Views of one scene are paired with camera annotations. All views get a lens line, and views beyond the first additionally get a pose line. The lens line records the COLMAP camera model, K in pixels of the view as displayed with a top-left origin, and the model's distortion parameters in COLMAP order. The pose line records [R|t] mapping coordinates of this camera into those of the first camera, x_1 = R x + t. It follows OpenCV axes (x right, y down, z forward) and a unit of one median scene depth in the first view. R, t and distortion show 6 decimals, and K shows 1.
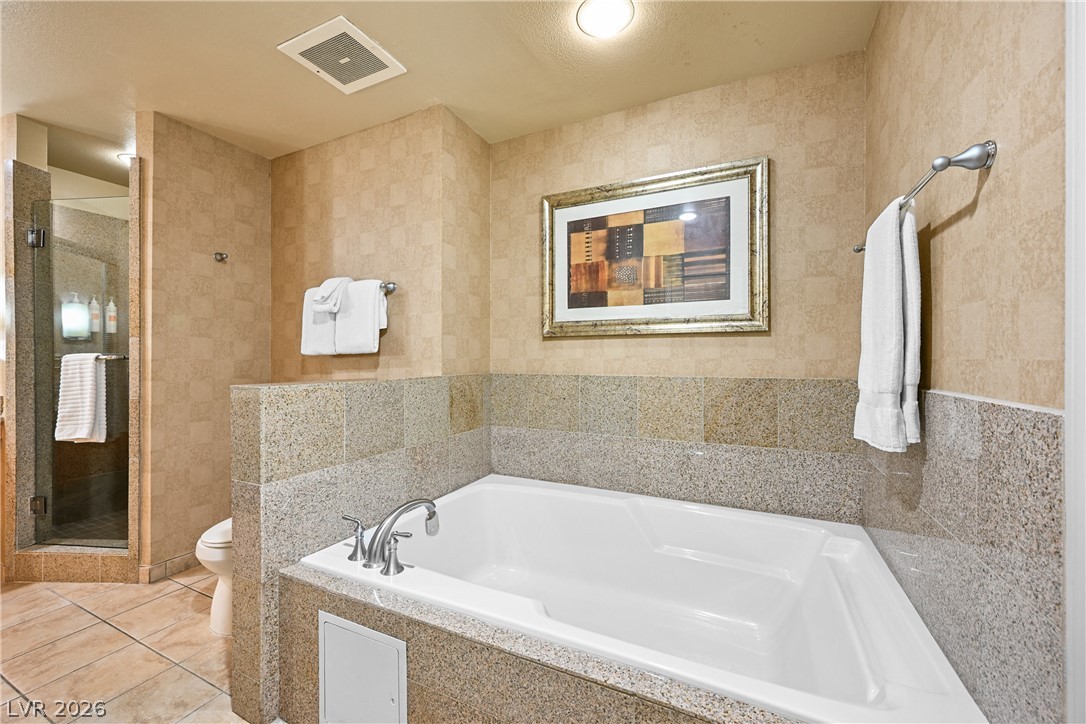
lens RADIAL K [[428.1, 0, 544.7], [0, 428.1, 358.3], [0, 0, 1]] dist [0.000398, 0.000209]
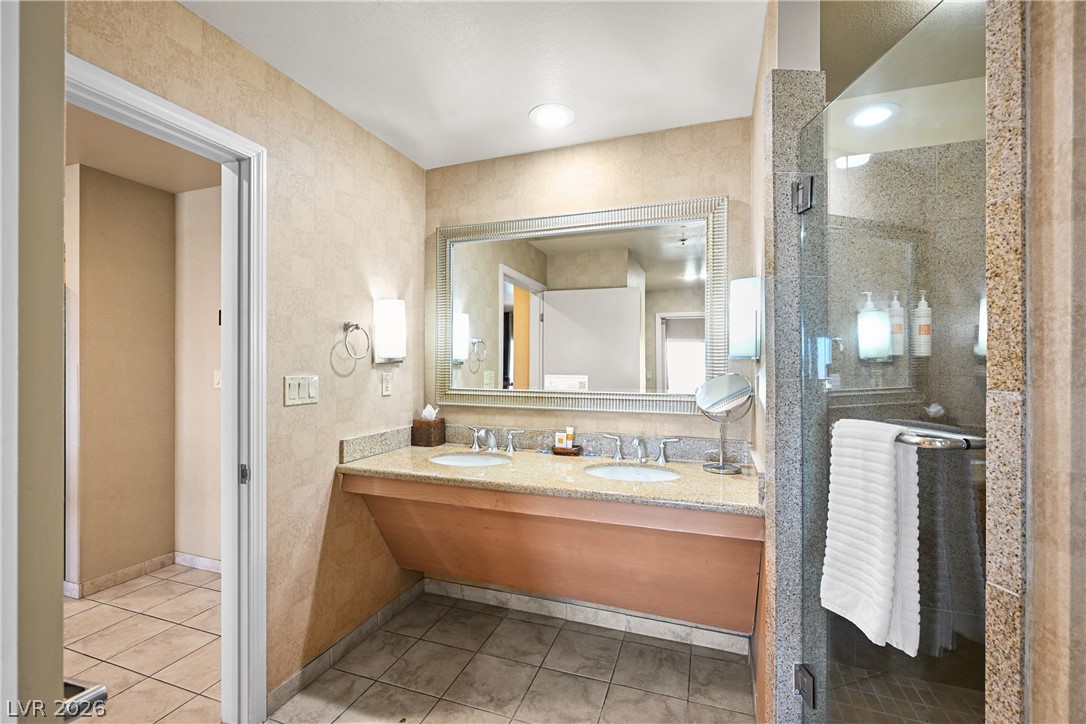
lens RADIAL K [[460.8, 0, 543.6], [0, 460.8, 362.7], [0, 0, 1]] dist [-0.001649, 0.000303]
pose [[0.104254, -0.002333, -0.994548, -0.656021], [-0.001708, 0.999995, -0.002525, -0.066869], [0.994549, 0.001962, 0.104249, 0.628874]]
